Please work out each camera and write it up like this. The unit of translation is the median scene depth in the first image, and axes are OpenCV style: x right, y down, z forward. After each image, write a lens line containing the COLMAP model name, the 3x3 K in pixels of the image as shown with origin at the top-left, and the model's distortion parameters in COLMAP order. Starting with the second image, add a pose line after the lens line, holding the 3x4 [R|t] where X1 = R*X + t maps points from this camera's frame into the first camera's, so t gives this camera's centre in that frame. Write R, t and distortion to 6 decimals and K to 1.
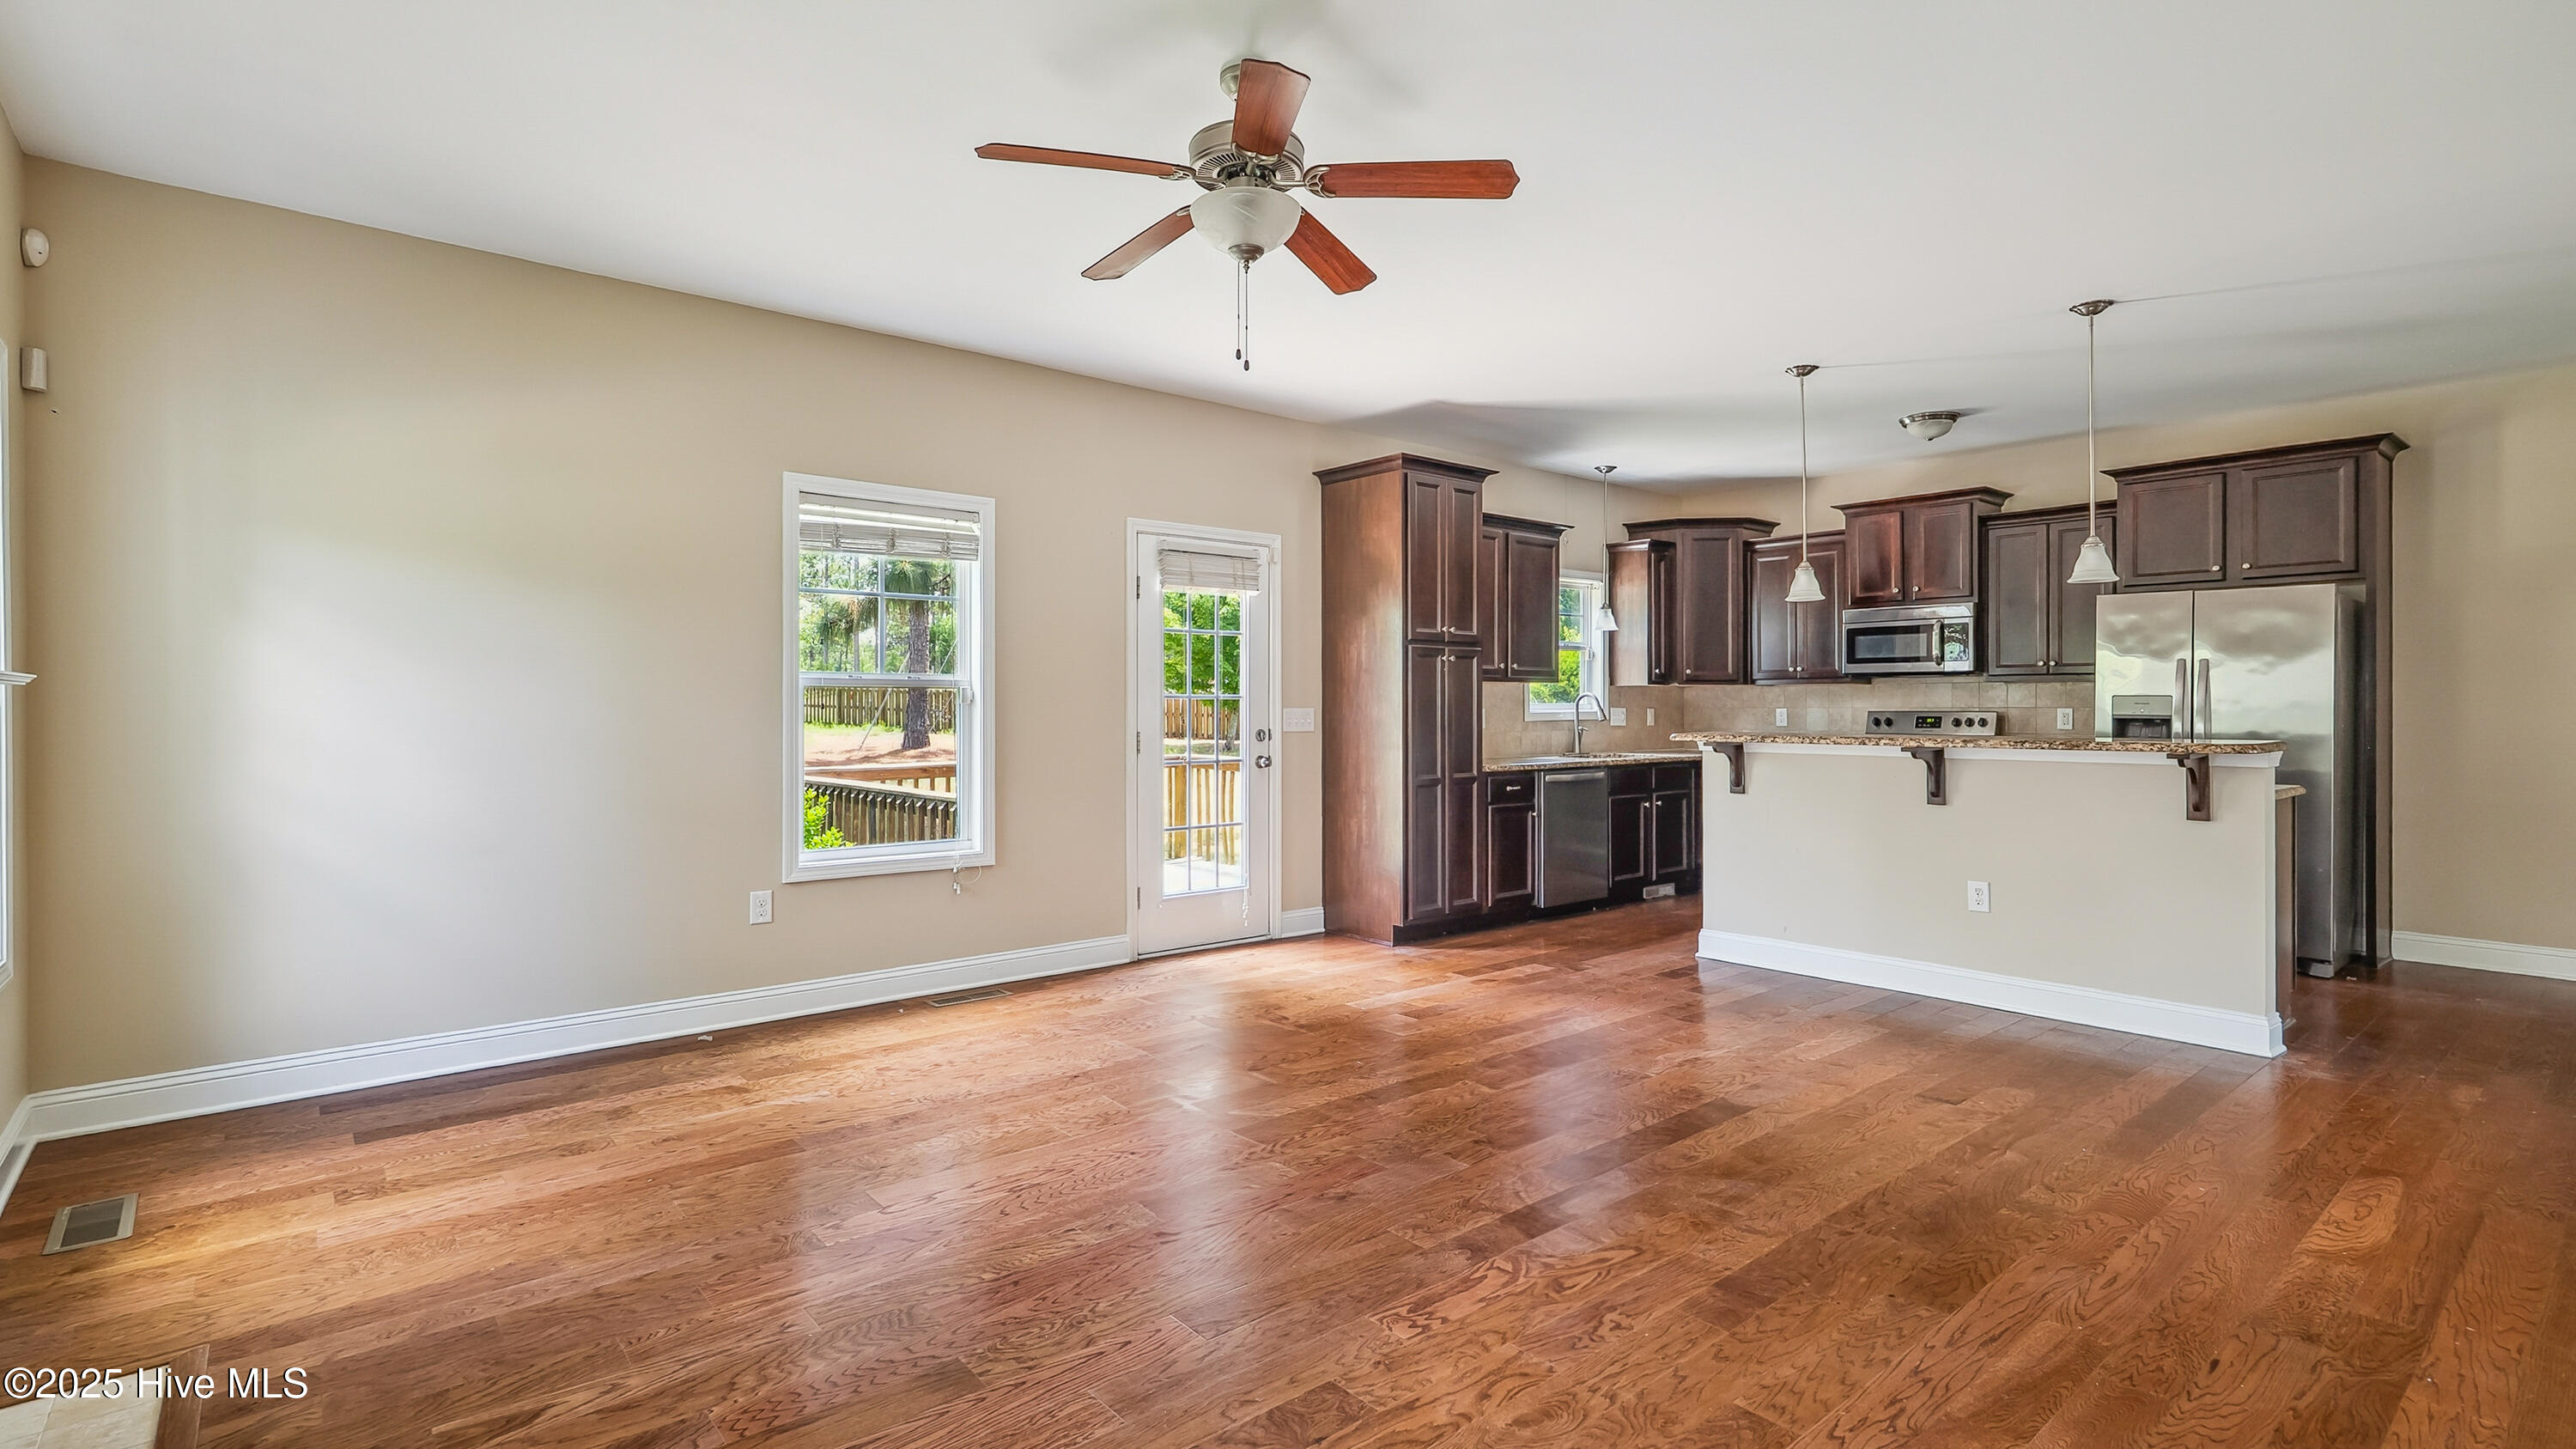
lens RADIAL K [[1240.2, 0, 1288.1], [0, 1240.2, 713.7], [0, 0, 1]] dist [0.004865, 0.000374]
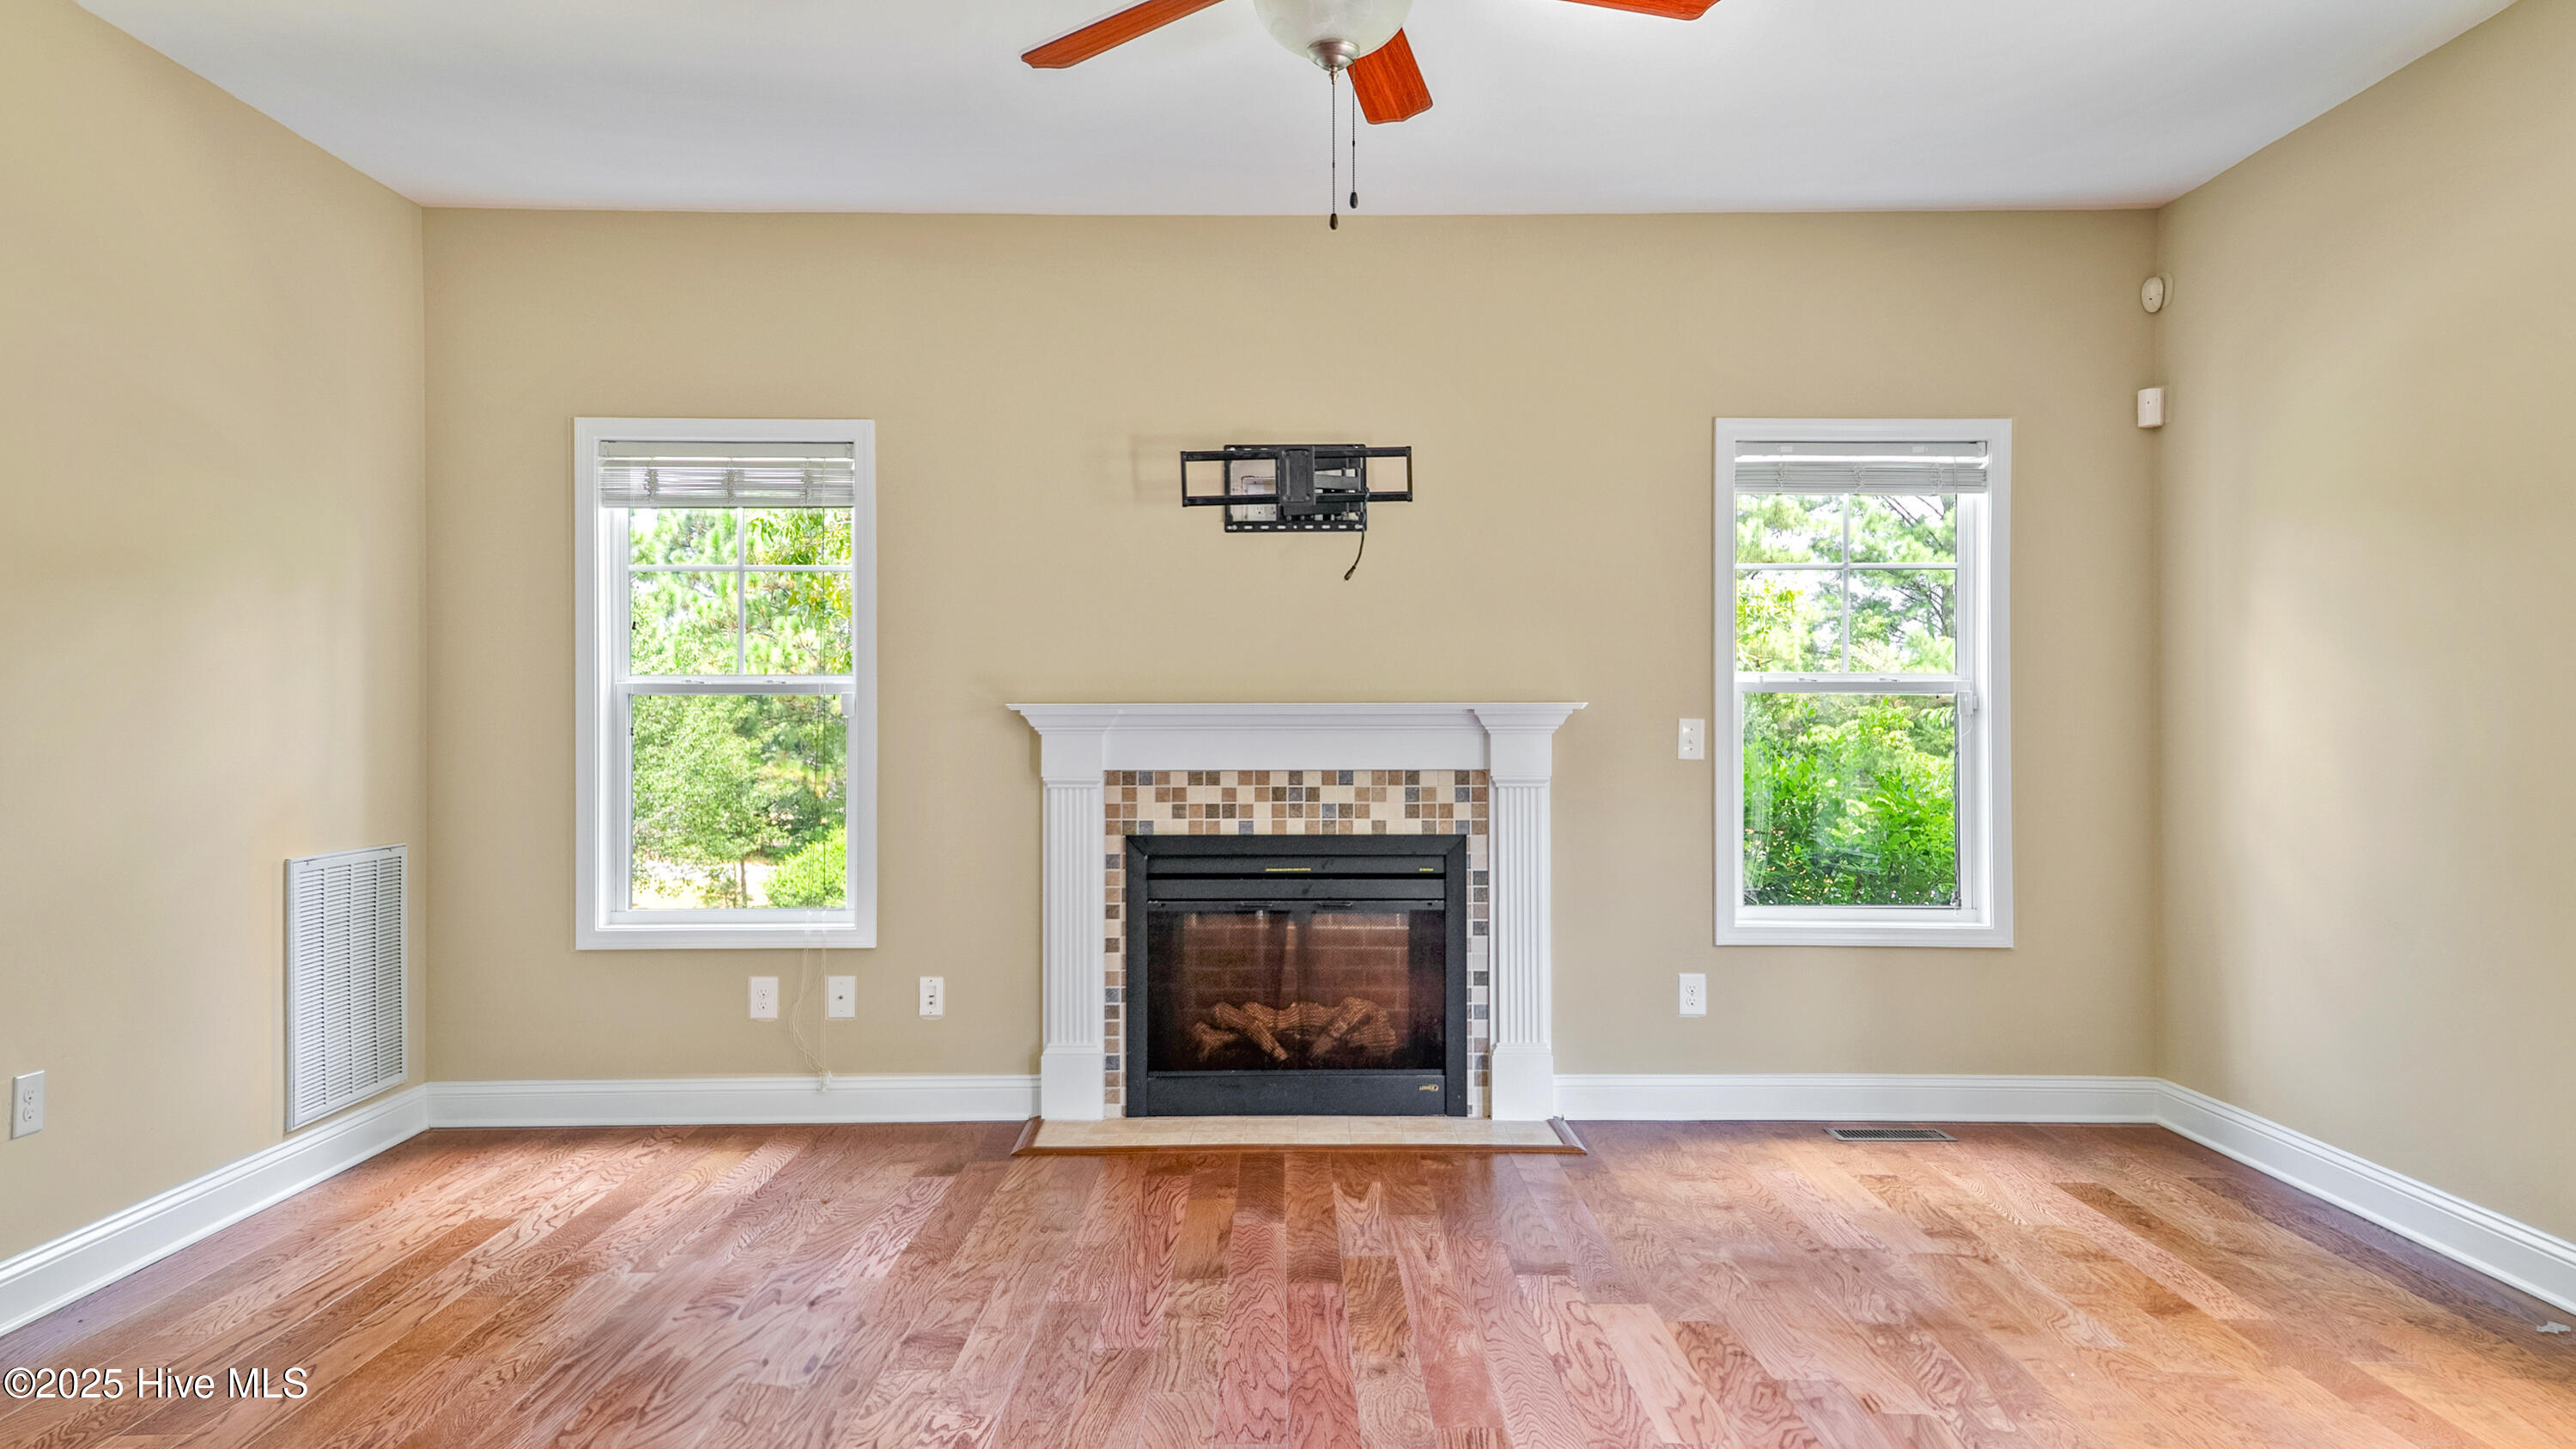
lens RADIAL K [[1701.9, 0, 1289.2], [0, 1701.9, 723.3], [0, 0, 1]] dist [0.002264, 0.000436]
pose [[-0.654723, -0.000791, -0.755868, 0.610307], [-0.006678, 0.999966, 0.004738, -0.005370], [0.755839, 0.008150, -0.654706, 1.413907]]
